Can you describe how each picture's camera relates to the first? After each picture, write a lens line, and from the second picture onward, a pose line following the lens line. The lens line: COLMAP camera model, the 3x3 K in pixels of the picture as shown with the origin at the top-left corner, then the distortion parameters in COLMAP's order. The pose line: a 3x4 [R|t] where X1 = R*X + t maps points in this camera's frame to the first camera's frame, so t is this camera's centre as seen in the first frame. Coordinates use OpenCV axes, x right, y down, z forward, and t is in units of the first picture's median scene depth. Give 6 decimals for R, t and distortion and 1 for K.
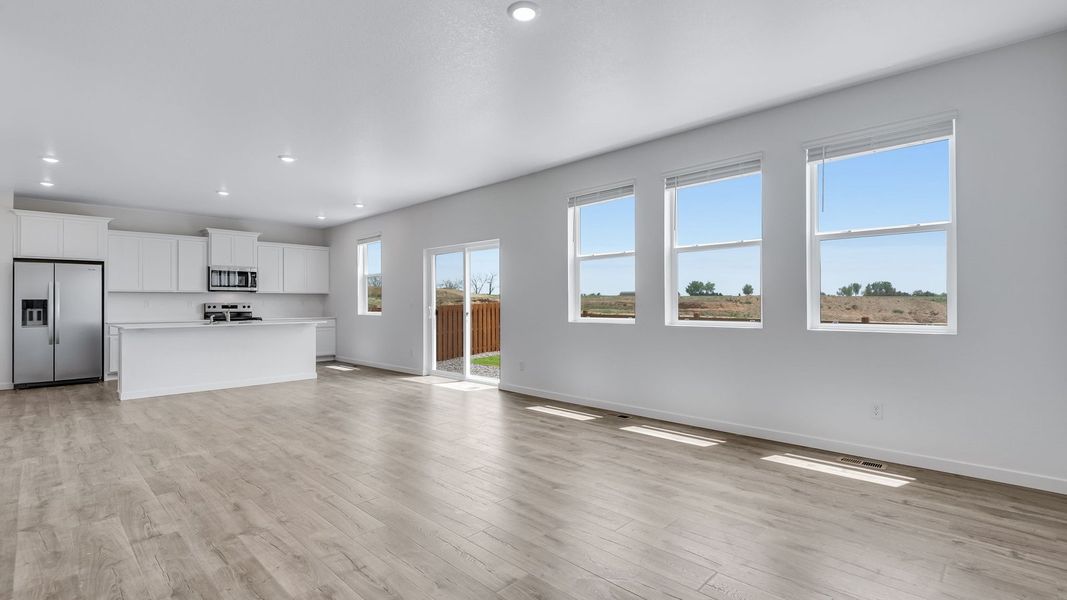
lens RADIAL K [[503.4, 0, 560.1], [0, 503.4, 300.2], [0, 0, 1]] dist [0.001533, -0.000576]
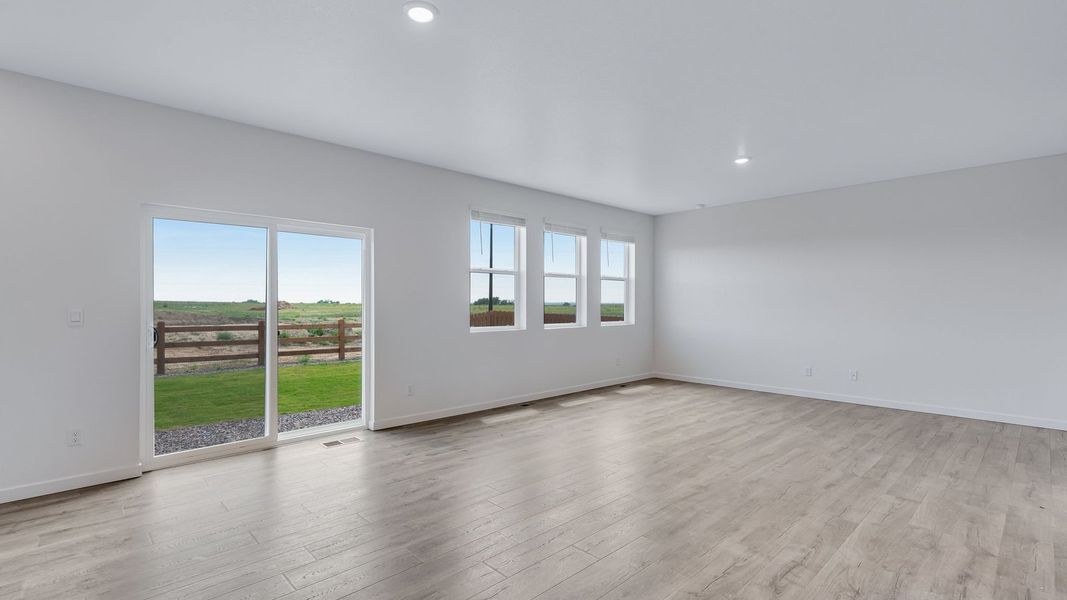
lens RADIAL K [[486.7, 0, 521.0], [0, 486.7, 299.3], [0, 0, 1]] dist [0.026840, -0.013069]
pose [[0.051763, 0.018339, 0.998491, -1.254918], [-0.008826, 0.999801, -0.017906, -0.008797], [-0.998620, -0.007886, 0.051914, 1.128525]]
